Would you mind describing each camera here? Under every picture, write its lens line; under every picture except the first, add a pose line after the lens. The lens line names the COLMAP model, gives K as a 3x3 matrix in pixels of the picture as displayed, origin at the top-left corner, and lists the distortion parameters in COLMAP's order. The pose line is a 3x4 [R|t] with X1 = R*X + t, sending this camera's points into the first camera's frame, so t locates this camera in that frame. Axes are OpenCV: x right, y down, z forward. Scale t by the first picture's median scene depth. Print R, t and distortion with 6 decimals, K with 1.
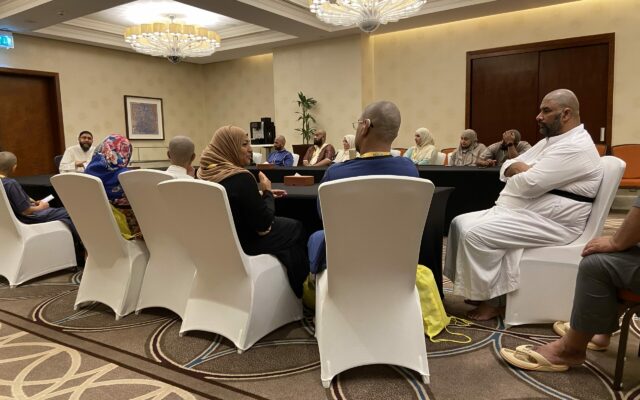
lens RADIAL K [[477.3, 0, 320.0], [0, 477.3, 200.0], [0, 0, 1]] dist [0.104141, -0.141132]
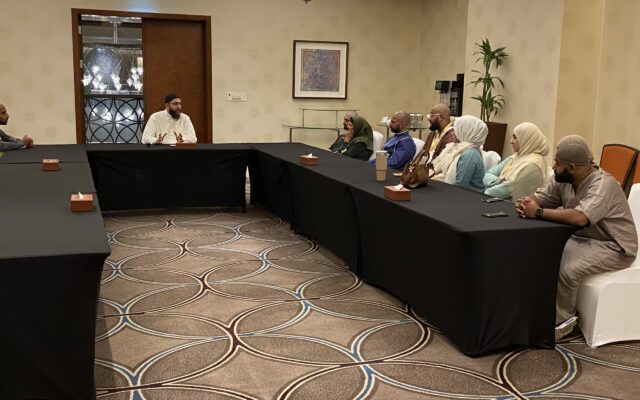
lens RADIAL K [[717.2, 0, 321.2], [0, 717.2, 185.2], [0, 0, 1]] dist [0.137325, -0.156054]
pose [[0.802258, 0.123407, -0.584083, 0.531374], [-0.105135, 0.992315, 0.065253, -0.109371], [0.587647, 0.009058, 0.809067, 0.167718]]
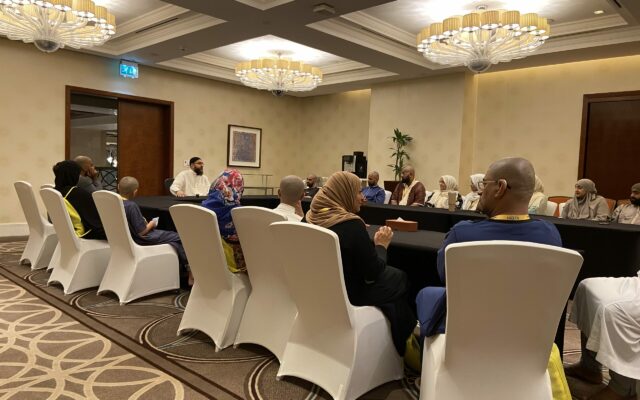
lens RADIAL K [[475.6, 0, 316.9], [0, 475.6, 205.9], [0, 0, 1]] dist [0.102058, -0.134914]
pose [[0.981942, 0.073907, -0.174148, -0.026963], [-0.082496, 0.995681, -0.042599, -0.014387], [0.170247, 0.056197, 0.983798, 0.013122]]
